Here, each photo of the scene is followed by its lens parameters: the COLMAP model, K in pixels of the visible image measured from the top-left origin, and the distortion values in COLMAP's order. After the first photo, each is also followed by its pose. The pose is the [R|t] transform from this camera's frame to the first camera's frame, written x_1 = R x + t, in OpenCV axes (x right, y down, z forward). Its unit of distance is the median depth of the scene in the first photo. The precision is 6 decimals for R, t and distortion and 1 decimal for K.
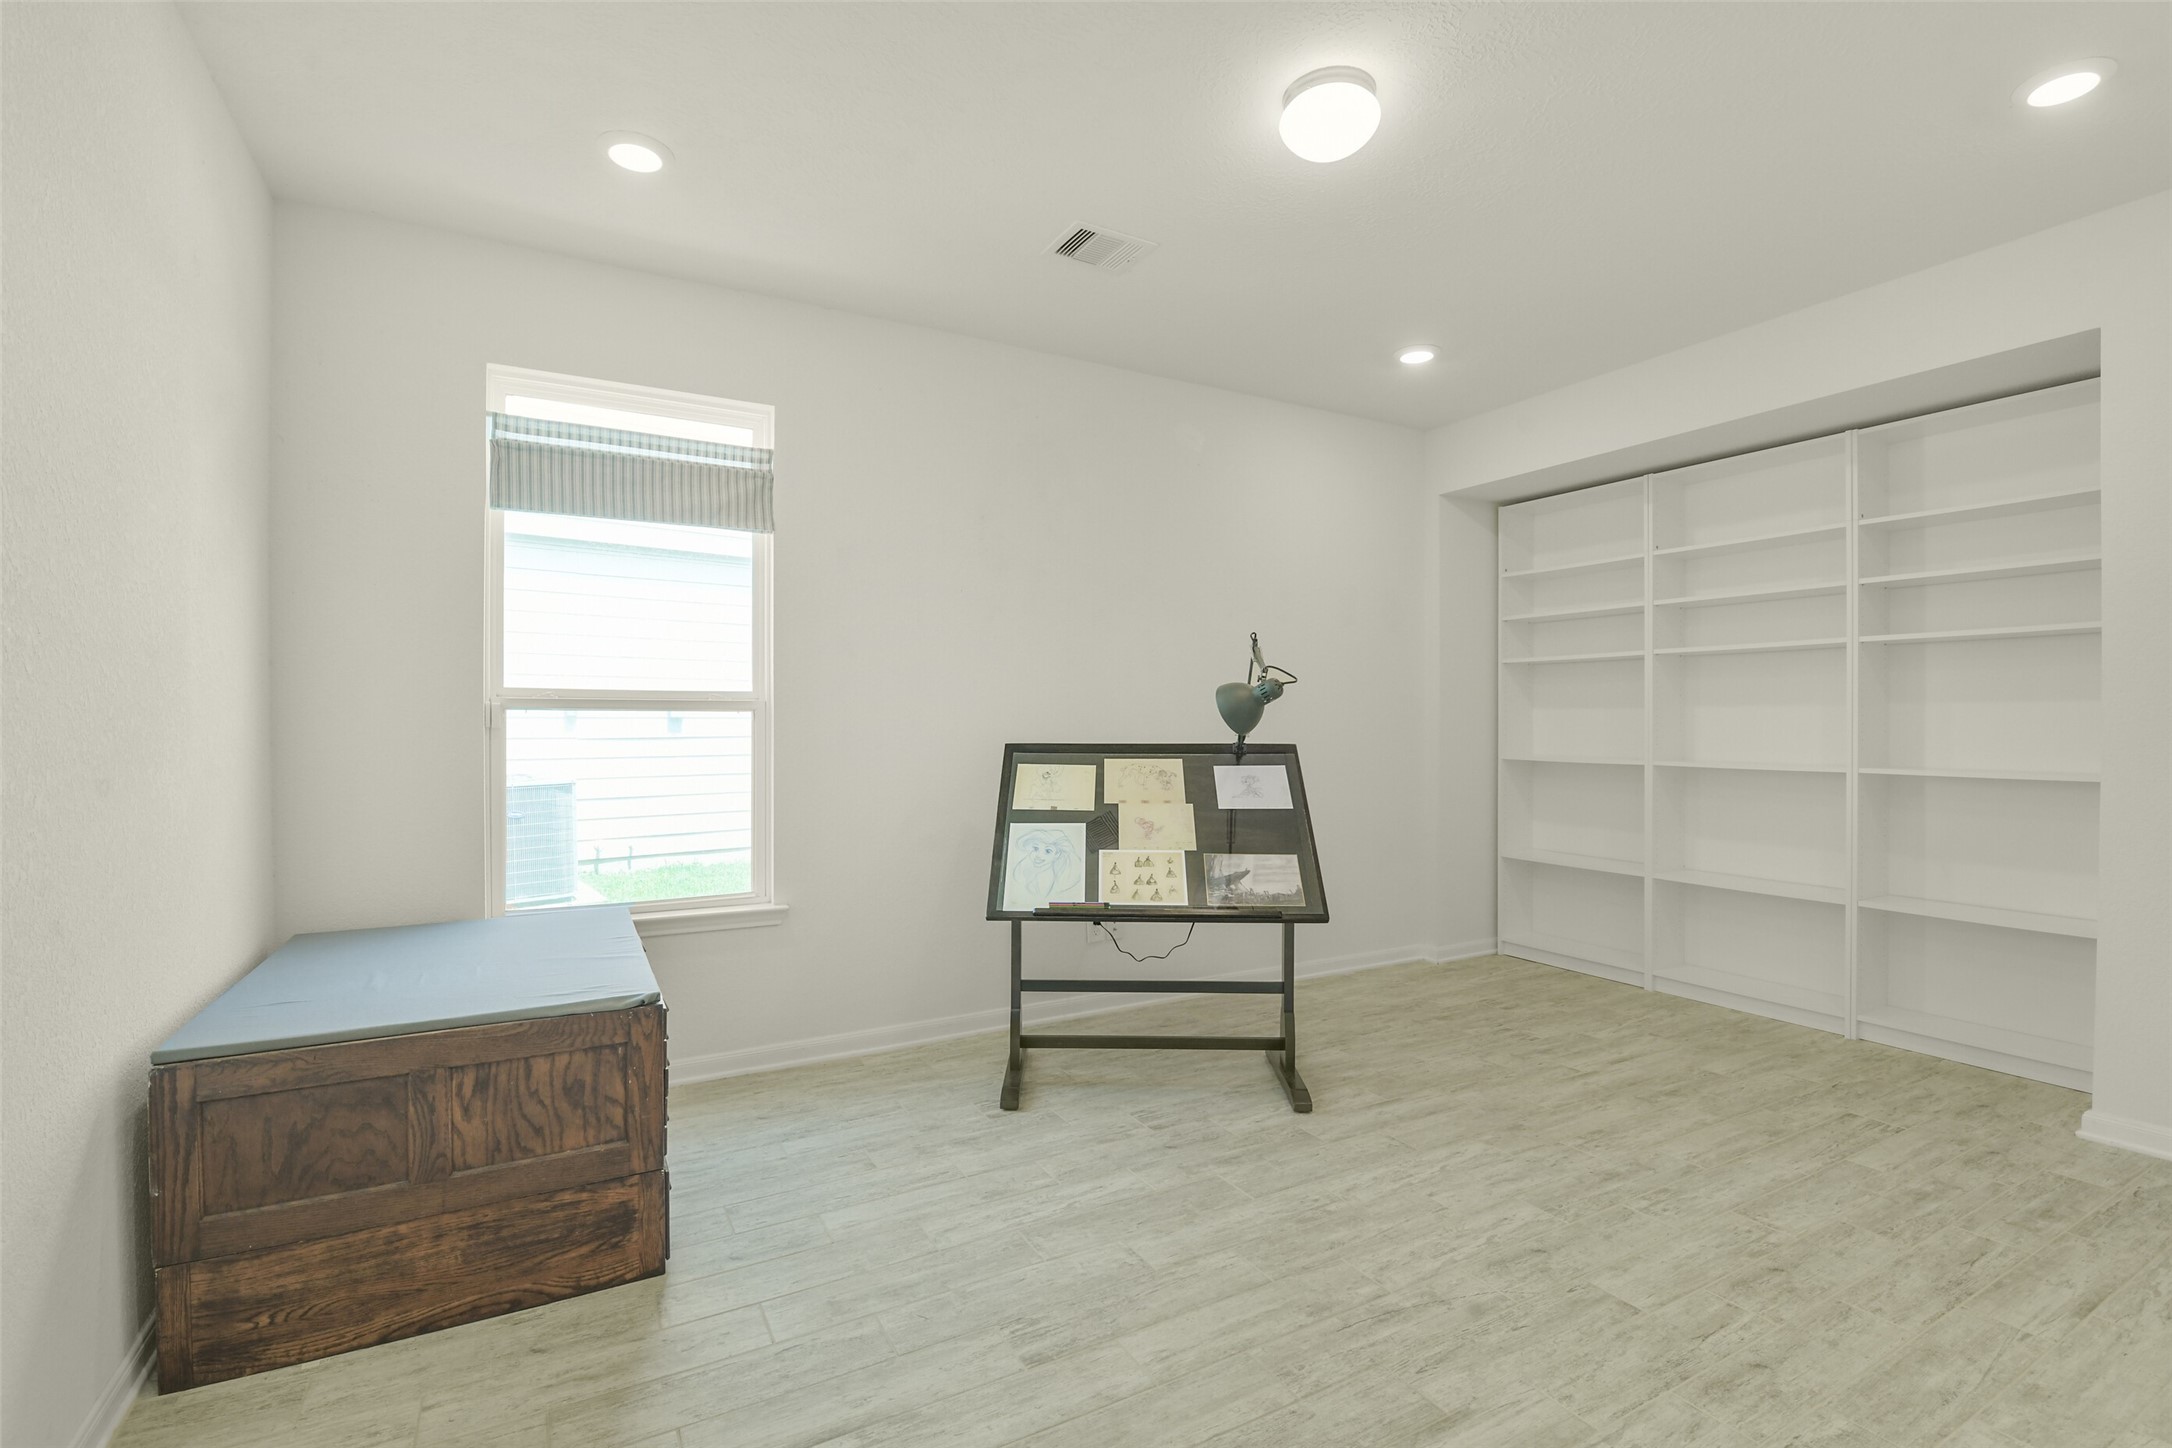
lens RADIAL K [[969.9, 0, 1087.3], [0, 969.9, 720.9], [0, 0, 1]] dist [-0.001325, -0.010624]
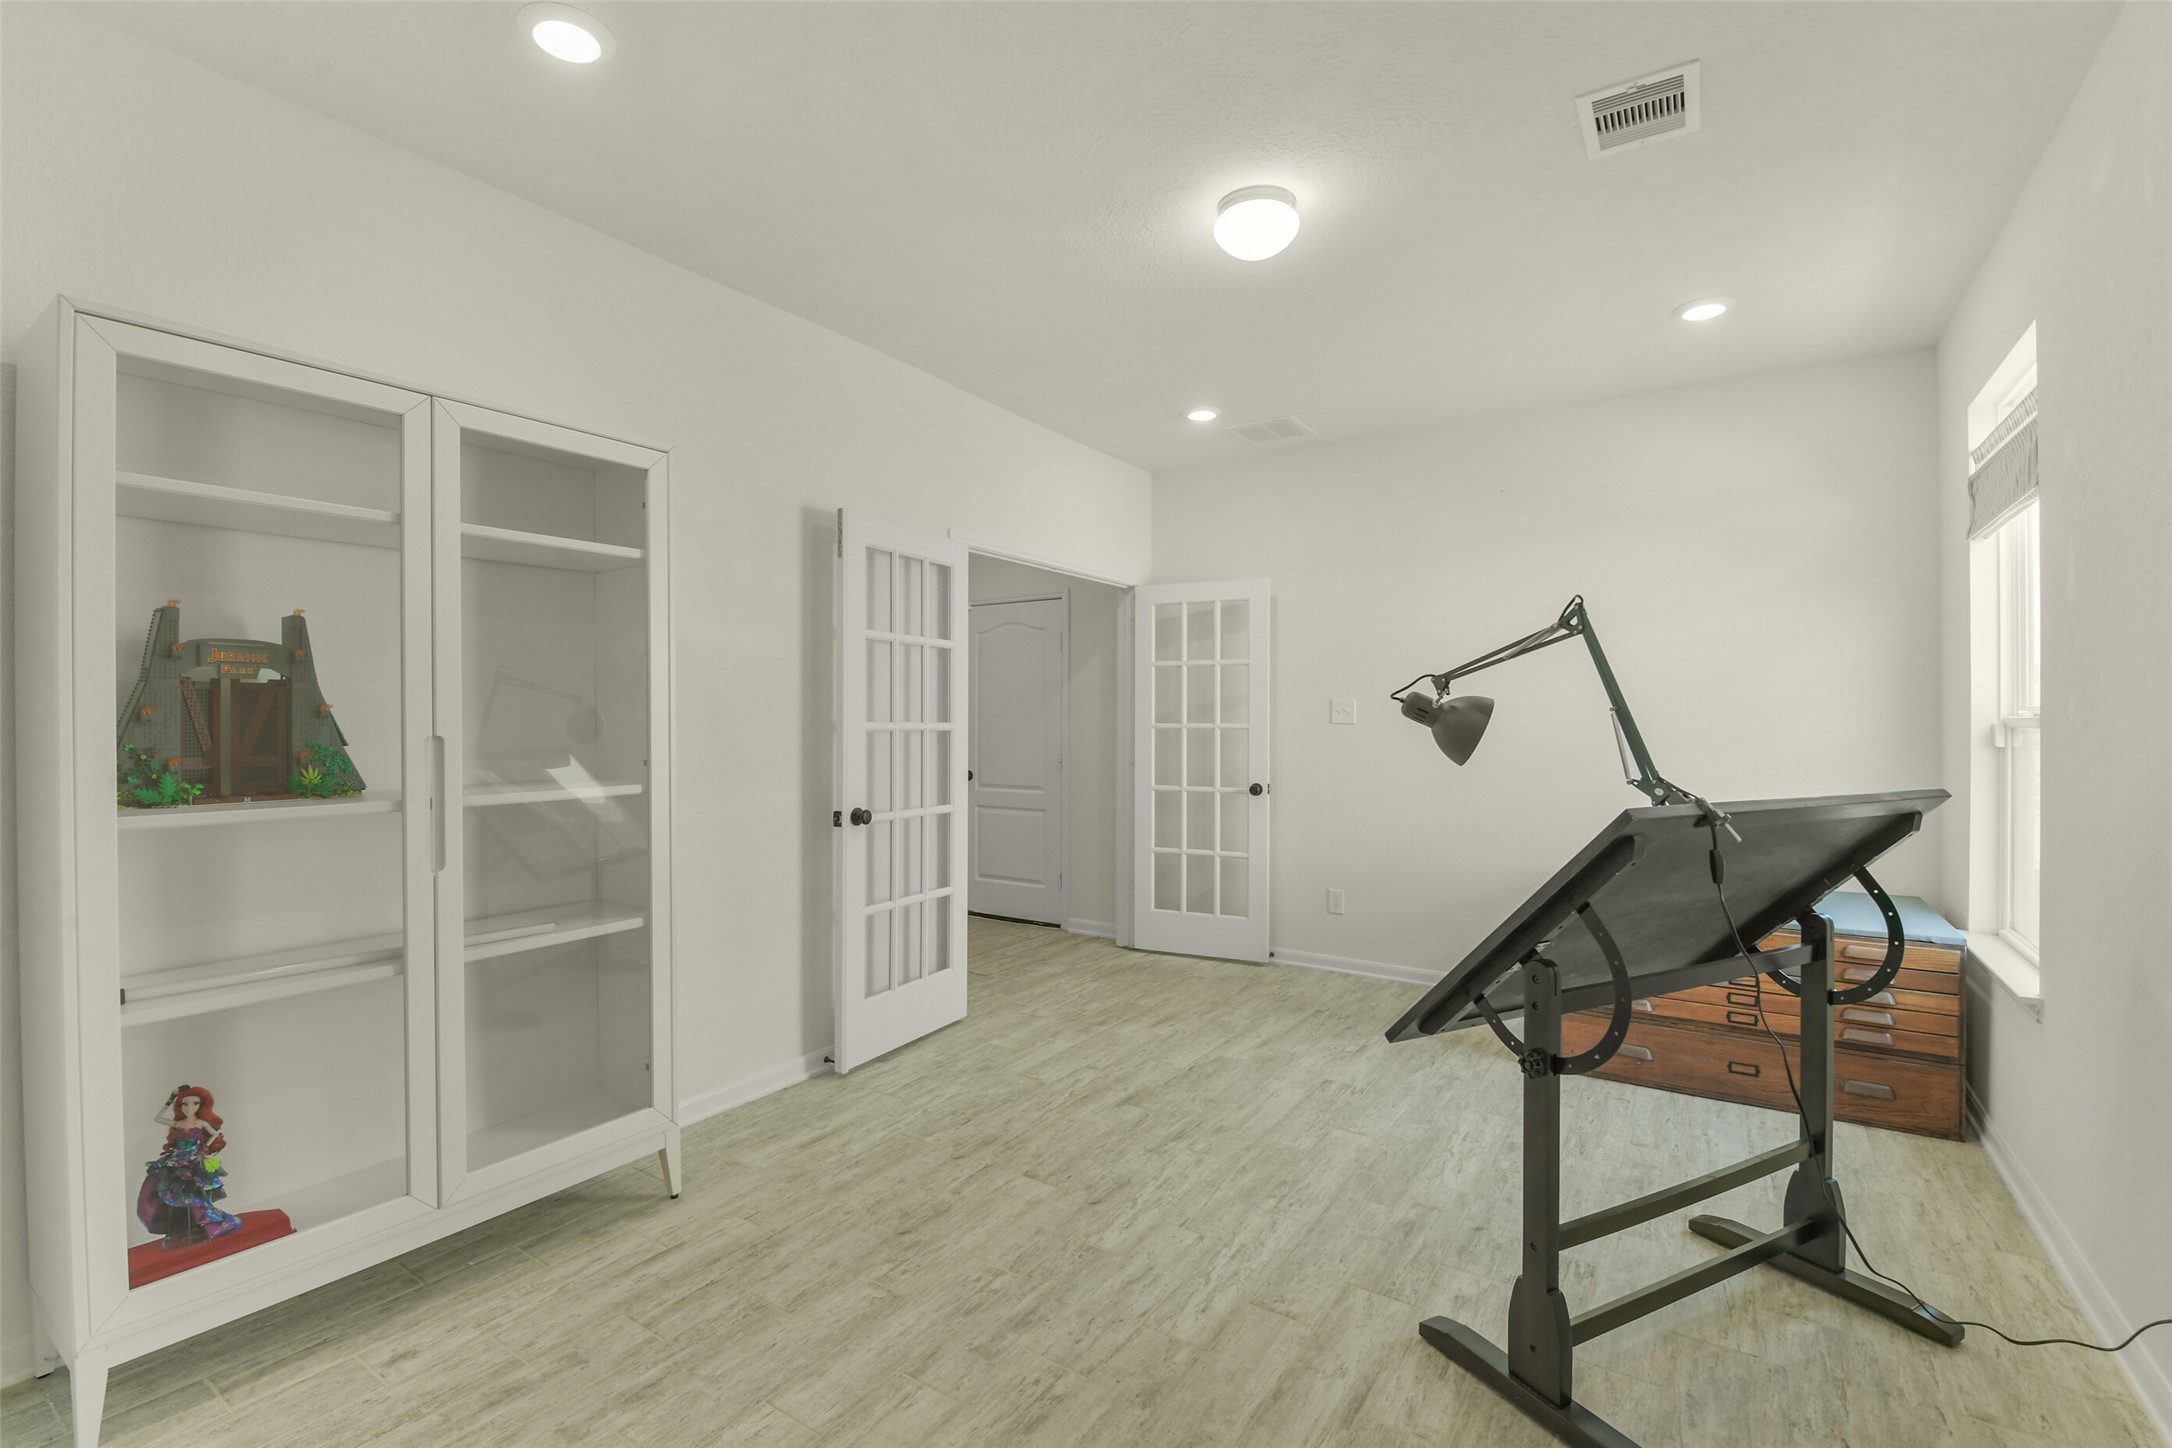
lens RADIAL K [[969.9, 0, 1087.3], [0, 969.9, 720.9], [0, 0, 1]] dist [-0.001325, -0.010624]
pose [[-0.885030, -0.001809, -0.465531, 0.998447], [-0.001470, 0.999998, -0.001090, -0.024444], [0.465533, -0.000280, -0.885031, 1.987320]]
